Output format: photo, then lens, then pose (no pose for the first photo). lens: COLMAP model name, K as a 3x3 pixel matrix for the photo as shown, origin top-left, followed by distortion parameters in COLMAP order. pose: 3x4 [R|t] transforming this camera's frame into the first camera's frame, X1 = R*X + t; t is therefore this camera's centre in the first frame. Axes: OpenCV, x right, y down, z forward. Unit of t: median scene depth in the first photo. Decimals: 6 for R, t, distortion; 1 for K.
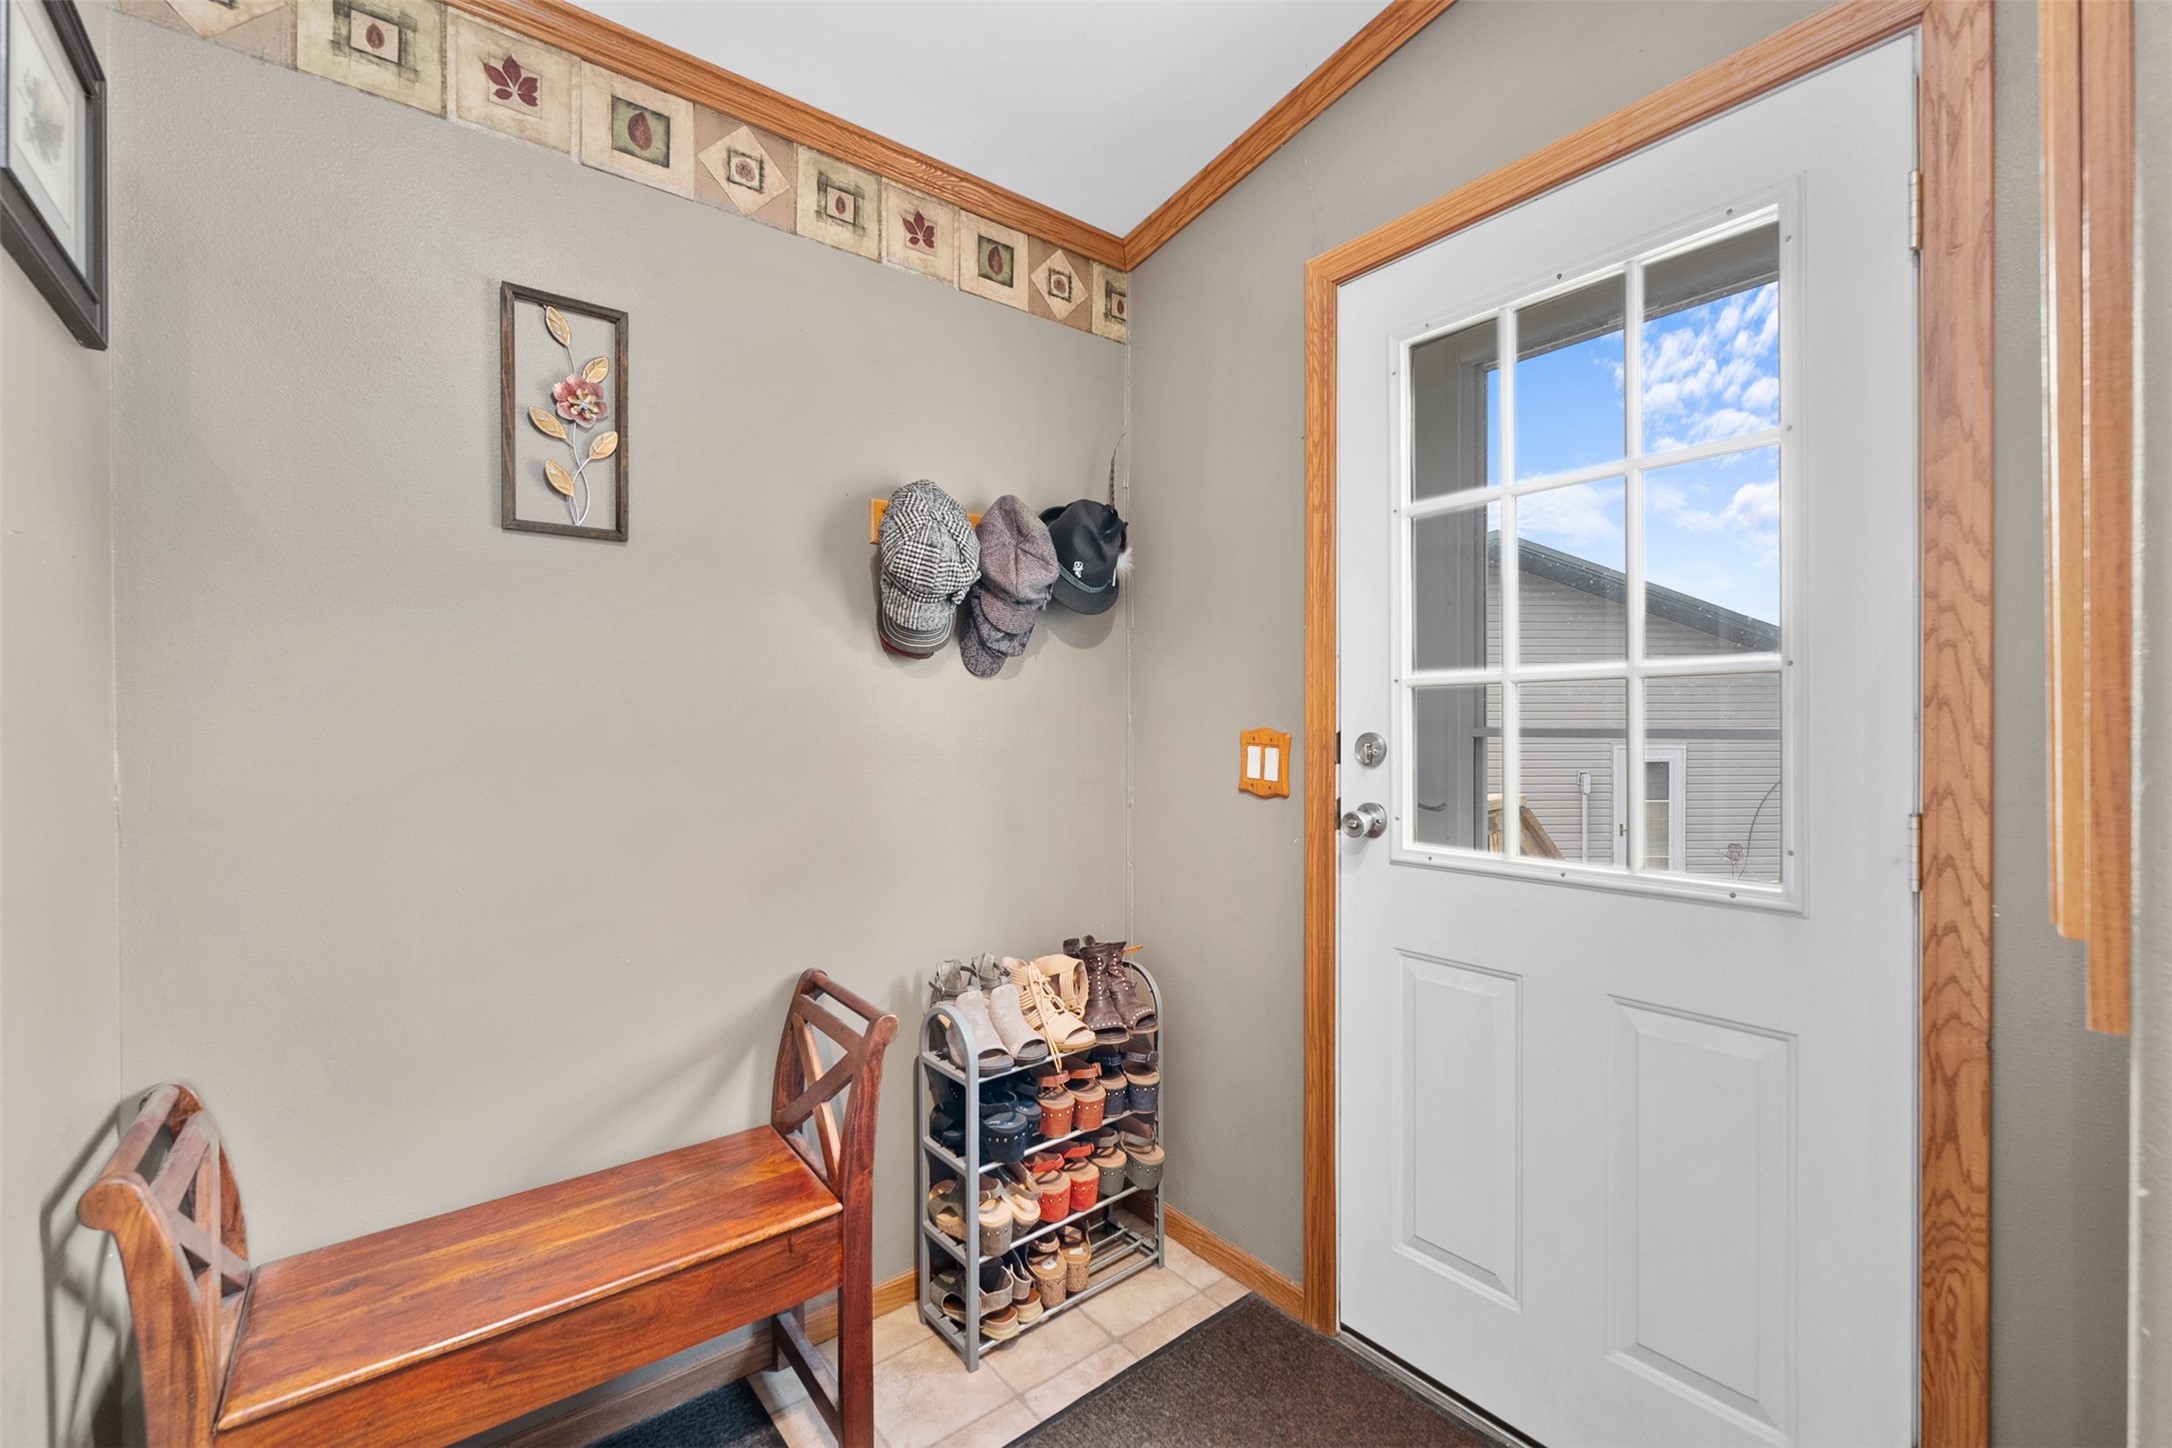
lens RADIAL K [[878.9, 0, 1089.3], [0, 878.9, 722.7], [0, 0, 1]] dist [-0.004826, 0.000410]
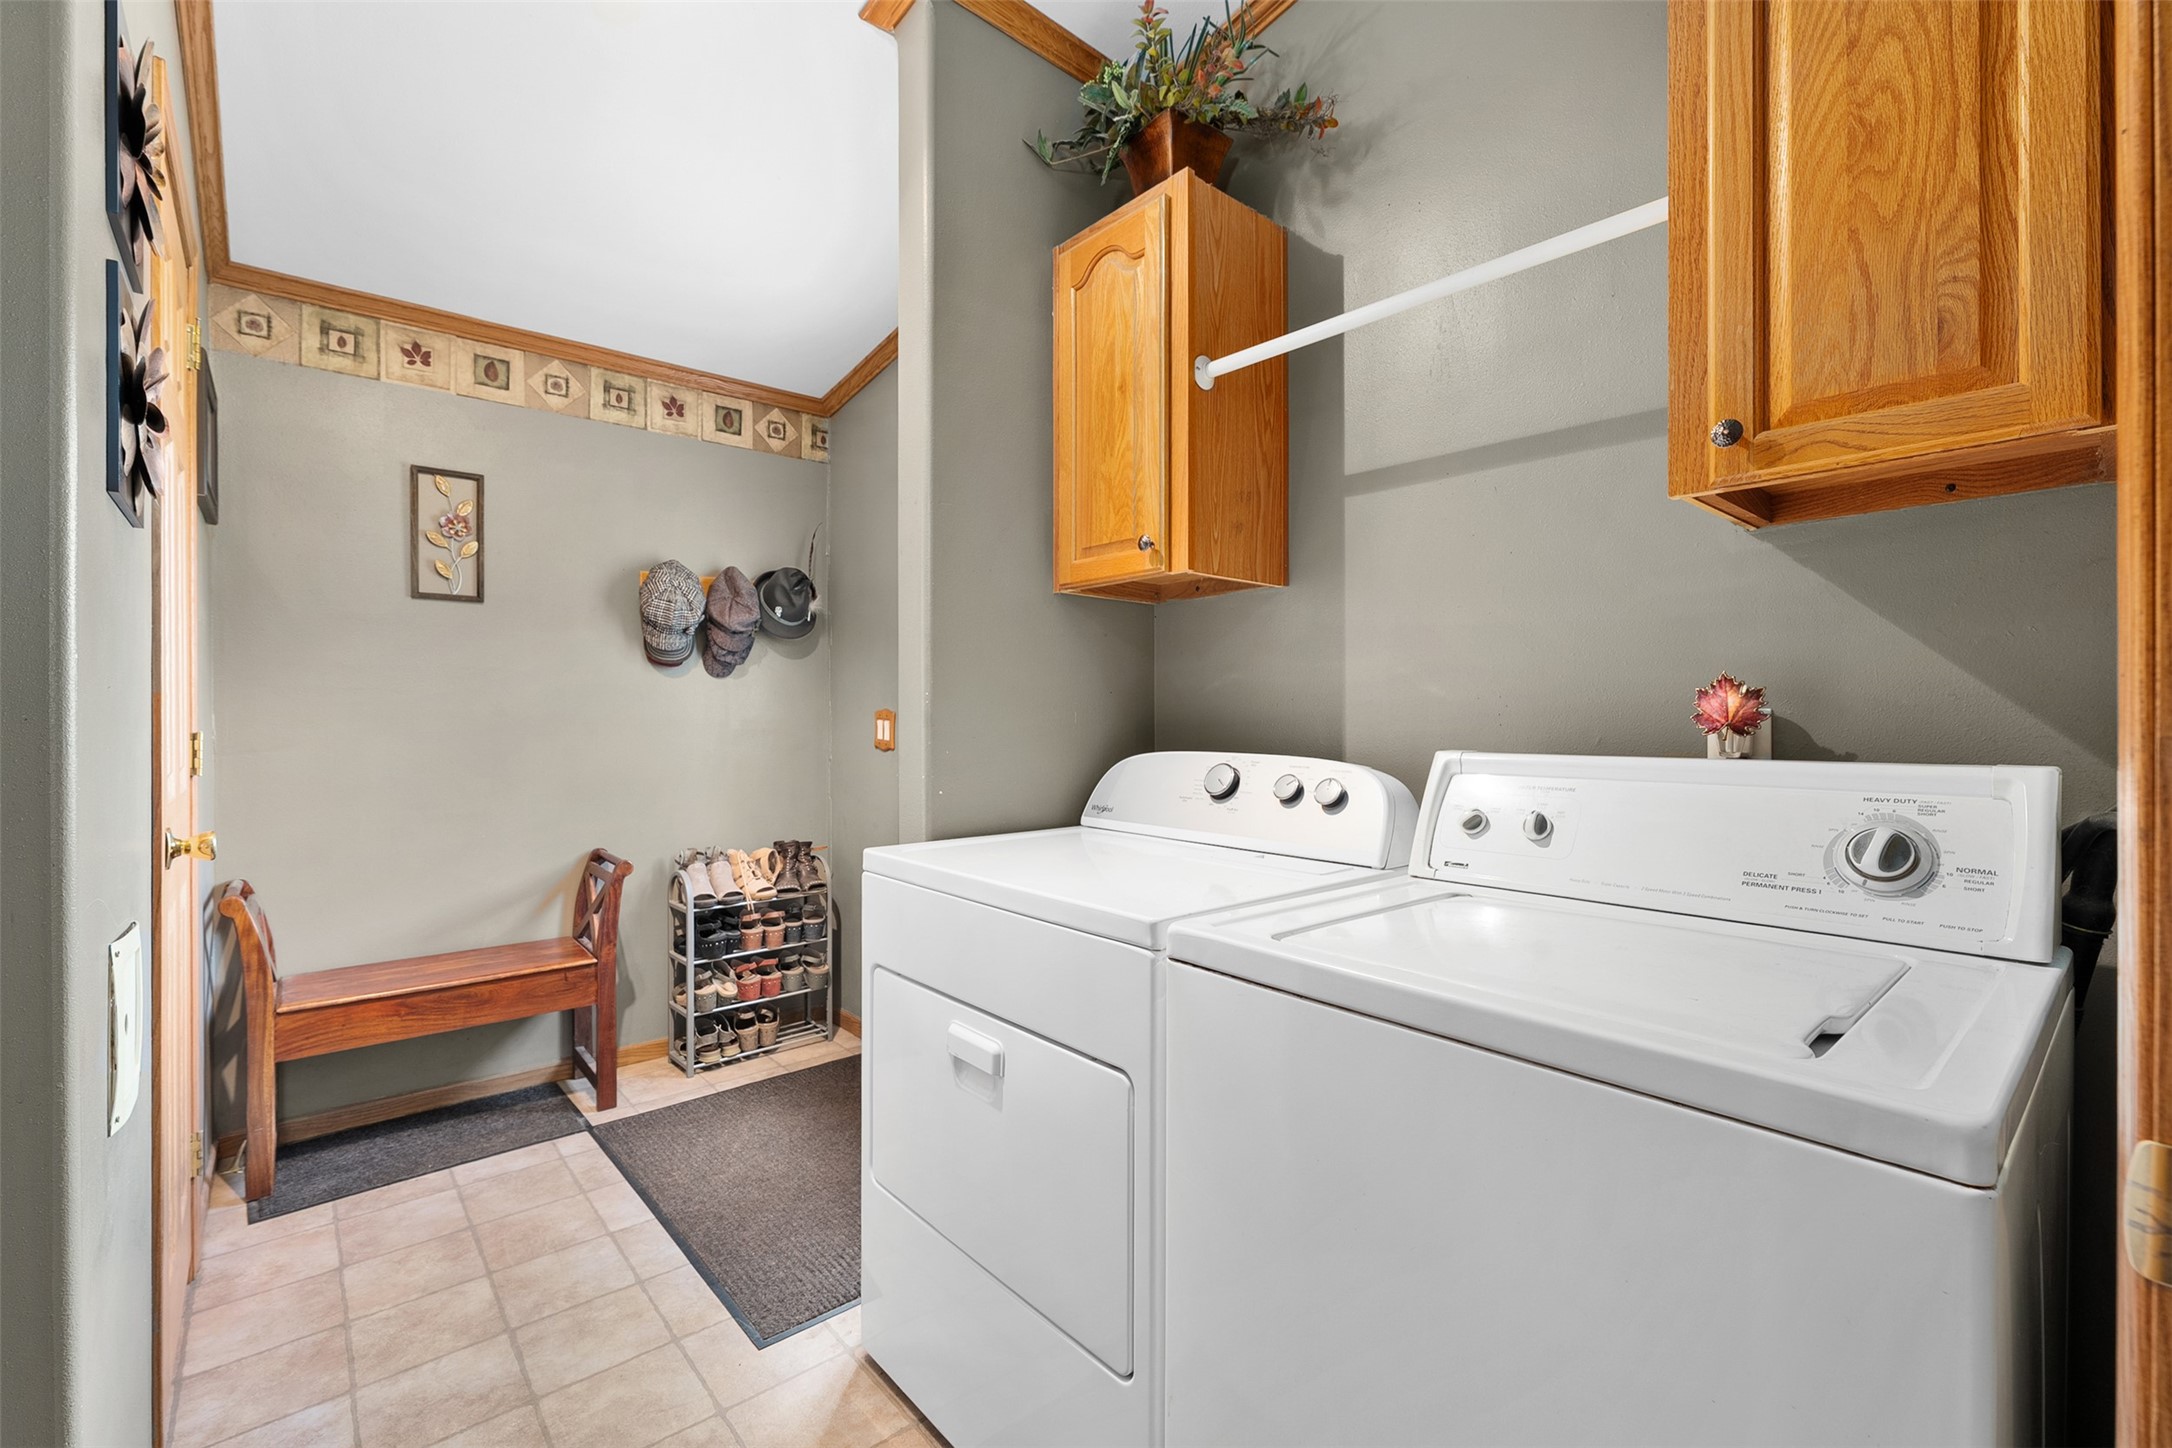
lens RADIAL K [[902.1, 0, 1082.5], [0, 902.1, 718.8], [0, 0, 1]] dist [-0.000330, -0.000325]
pose [[0.999172, 0.001291, 0.040665, 0.546624], [-0.001232, 0.999998, -0.001485, 0.028994], [-0.040667, 0.001434, 0.999172, -0.783593]]
